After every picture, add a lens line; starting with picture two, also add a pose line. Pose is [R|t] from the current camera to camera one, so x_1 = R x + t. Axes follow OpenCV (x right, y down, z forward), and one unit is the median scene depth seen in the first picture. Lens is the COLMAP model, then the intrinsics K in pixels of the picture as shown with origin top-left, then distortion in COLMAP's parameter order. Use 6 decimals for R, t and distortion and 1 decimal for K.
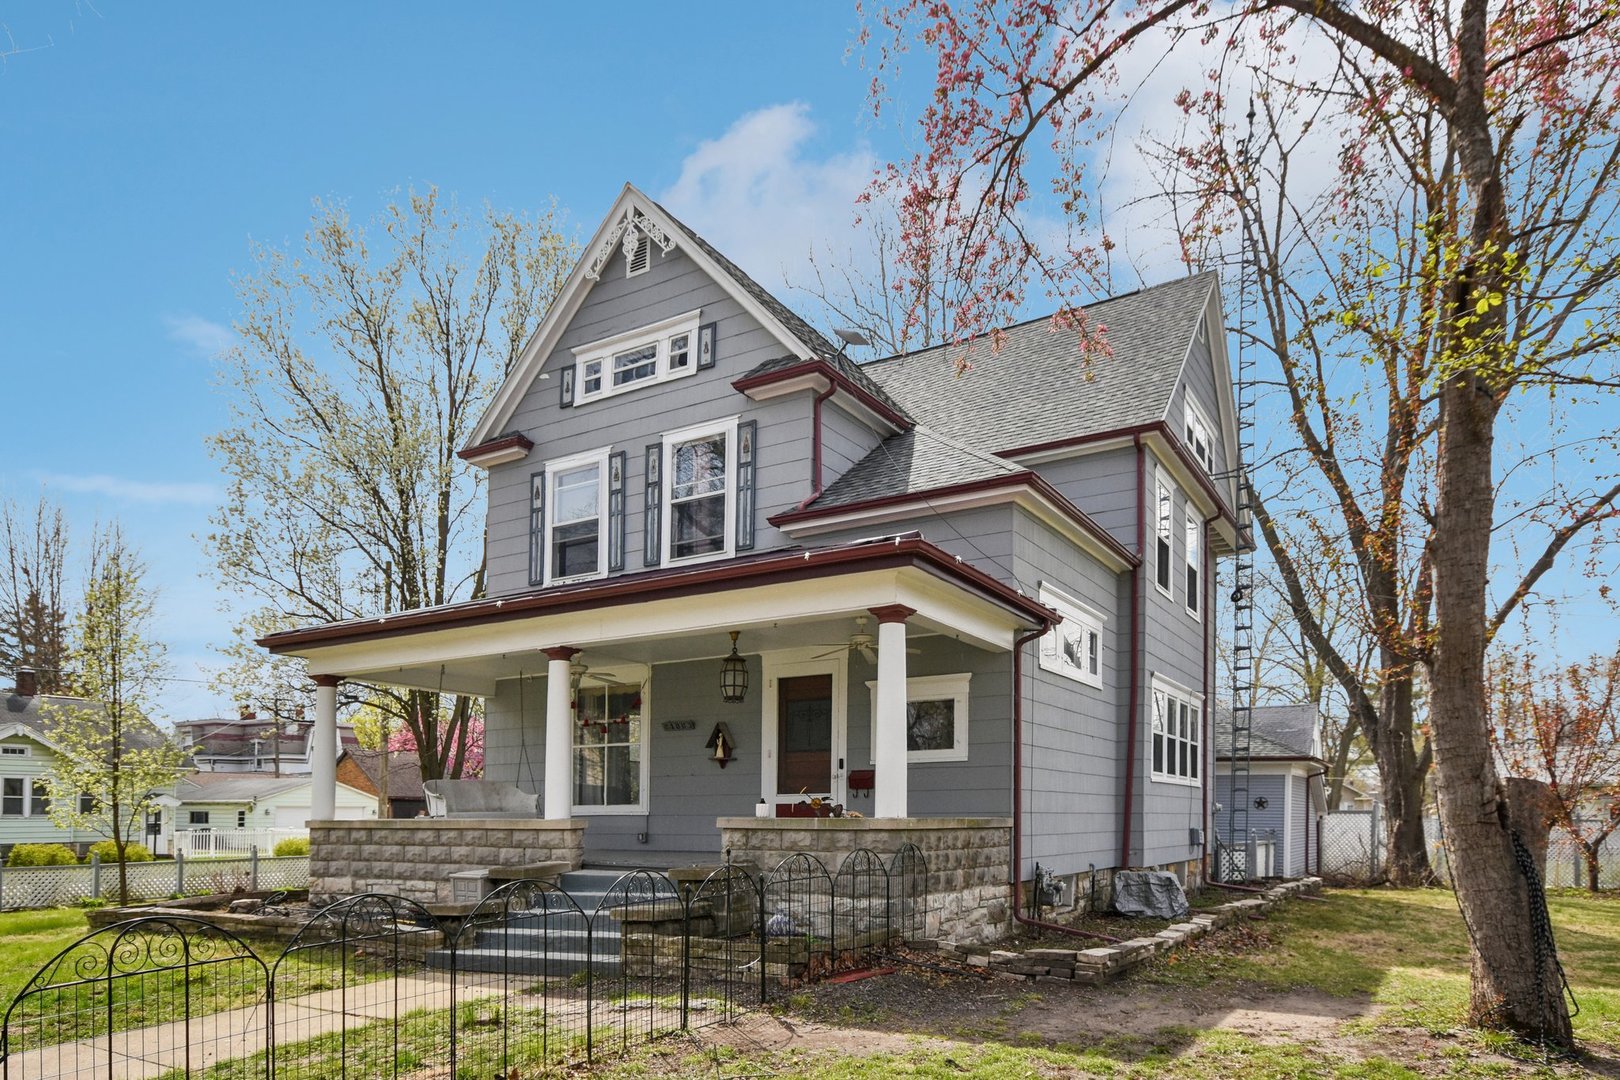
lens RADIAL K [[1011.3, 0, 810.0], [0, 1011.3, 540.0], [0, 0, 1]] dist [0.060199, 0.000453]
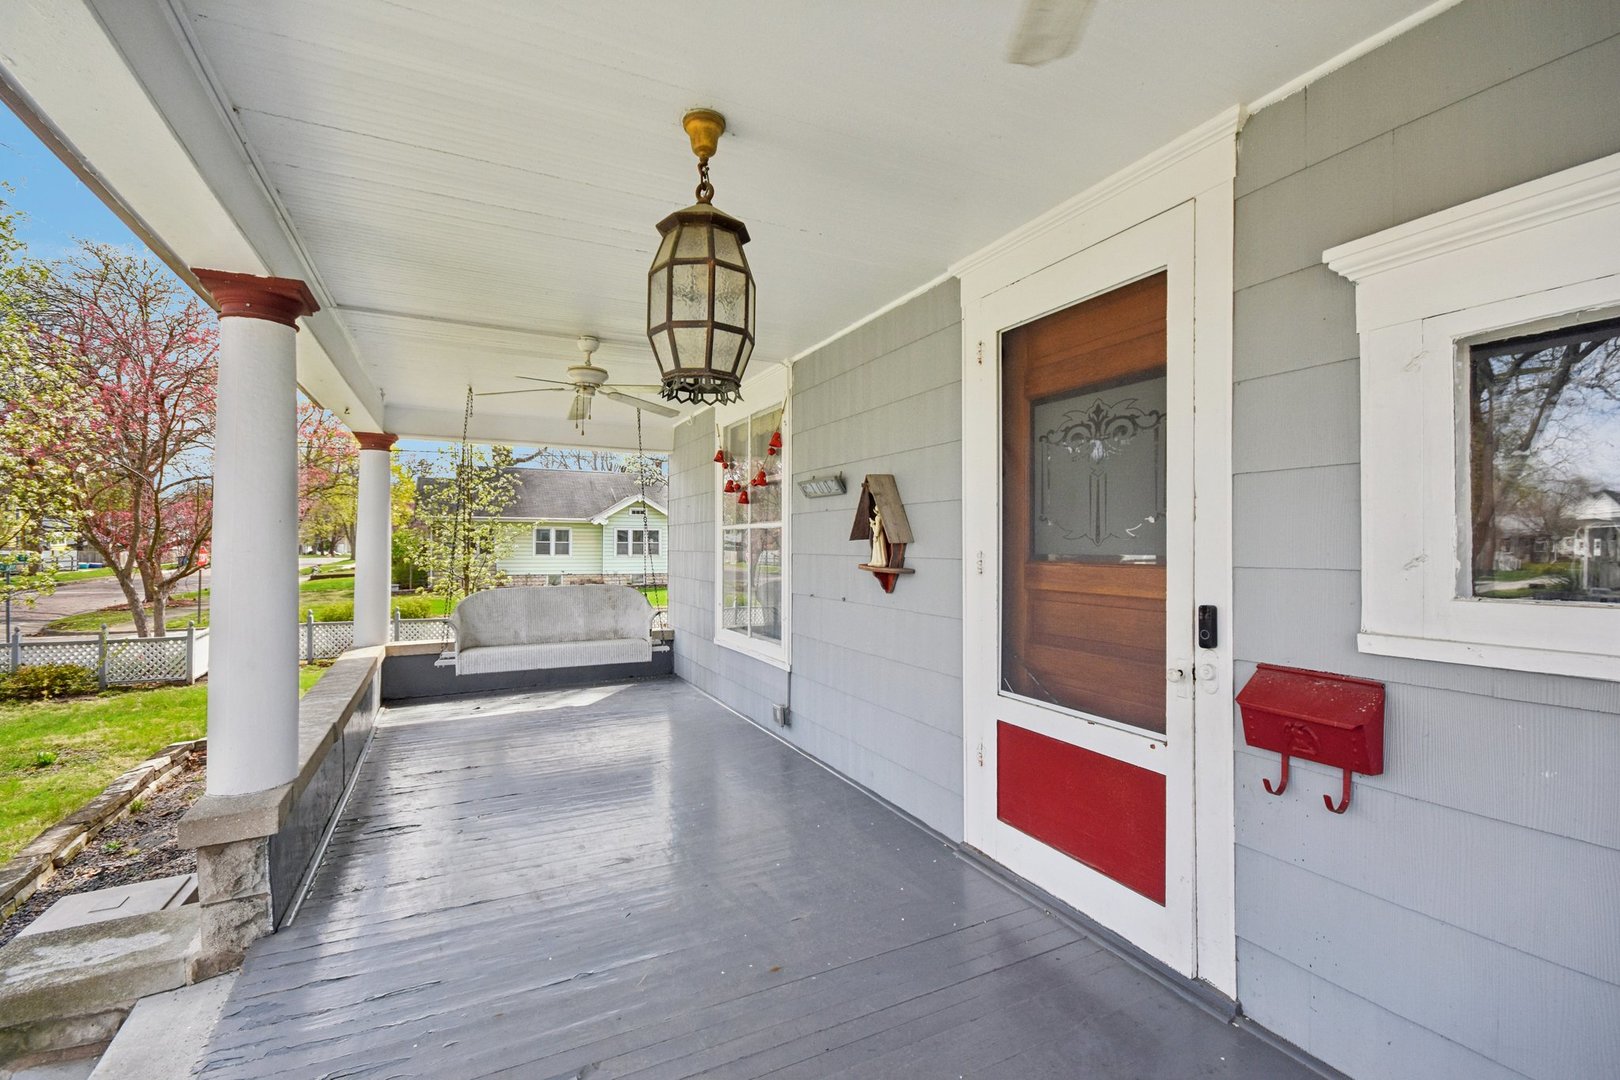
lens RADIAL K [[735.8, 0, 832.4], [0, 735.8, 535.4], [0, 0, 1]] dist [0.001483, 0.000126]
pose [[0.857993, -0.007945, -0.513599, 0.040542], [0.136622, 0.967394, 0.213270, 0.141334], [0.495158, -0.253153, 0.831103, 0.762870]]
